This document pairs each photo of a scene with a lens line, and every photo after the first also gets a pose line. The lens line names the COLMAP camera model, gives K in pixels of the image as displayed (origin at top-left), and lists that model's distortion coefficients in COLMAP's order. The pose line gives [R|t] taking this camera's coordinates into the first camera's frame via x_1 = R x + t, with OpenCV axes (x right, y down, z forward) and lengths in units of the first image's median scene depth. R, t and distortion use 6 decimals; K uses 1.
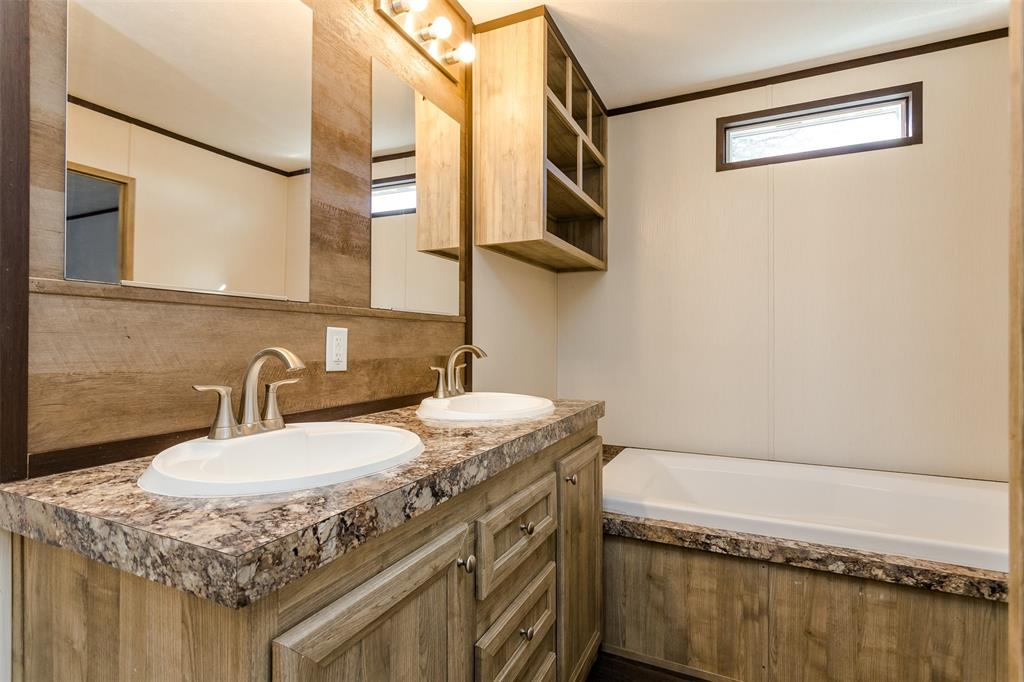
lens RADIAL K [[488.5, 0, 508.7], [0, 488.5, 336.5], [0, 0, 1]] dist [0.001029, 0.001240]
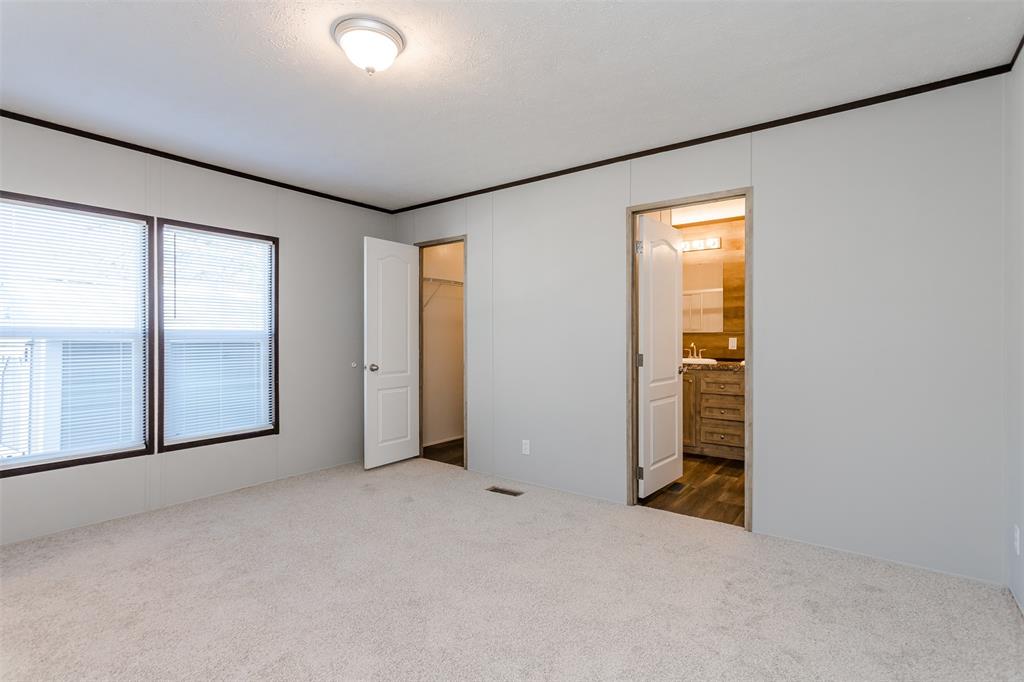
lens RADIAL K [[488.5, 0, 508.7], [0, 488.5, 336.5], [0, 0, 1]] dist [0.001029, 0.001240]
pose [[-0.202537, -0.005334, -0.979260, 3.192929], [0.009536, 0.999927, -0.007419, -0.016707], [0.979228, -0.010841, -0.202471, 0.047123]]
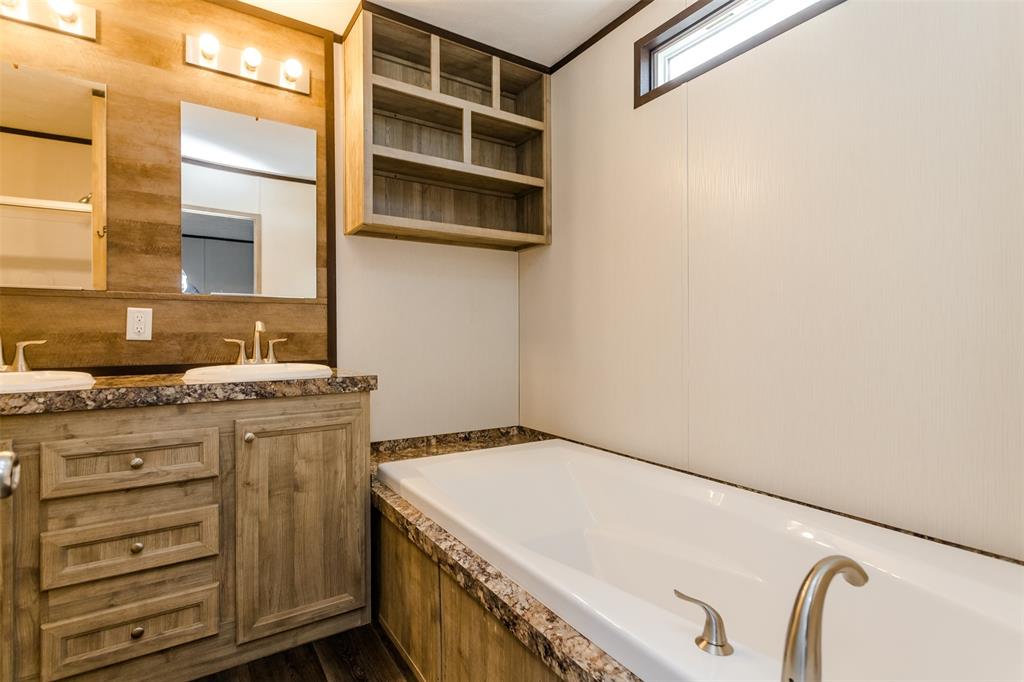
lens RADIAL K [[488.5, 0, 508.7], [0, 488.5, 336.5], [0, 0, 1]] dist [0.001029, 0.001240]
pose [[0.853897, -0.004224, -0.520424, 1.063305], [0.009936, 0.999917, 0.008188, 0.050856], [0.520347, -0.012163, 0.853868, 0.310141]]
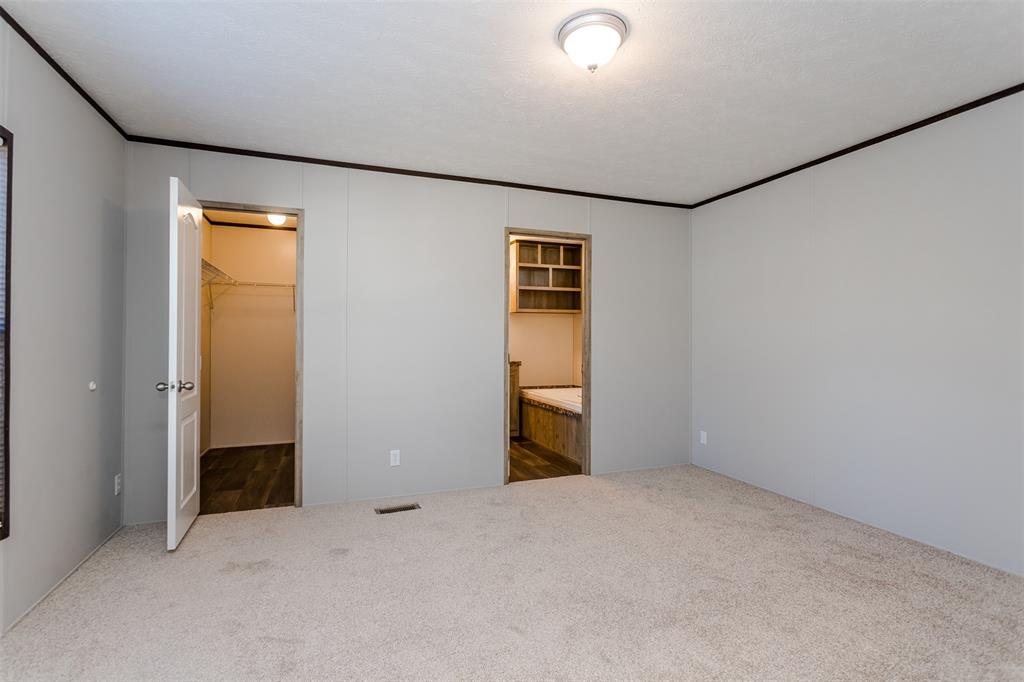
lens RADIAL K [[488.5, 0, 508.7], [0, 488.5, 336.5], [0, 0, 1]] dist [0.001029, 0.001240]
pose [[0.722249, -0.002751, -0.691627, 2.724884], [0.003376, 0.999994, -0.000452, -0.040832], [0.691625, -0.002009, 0.722254, -1.642165]]
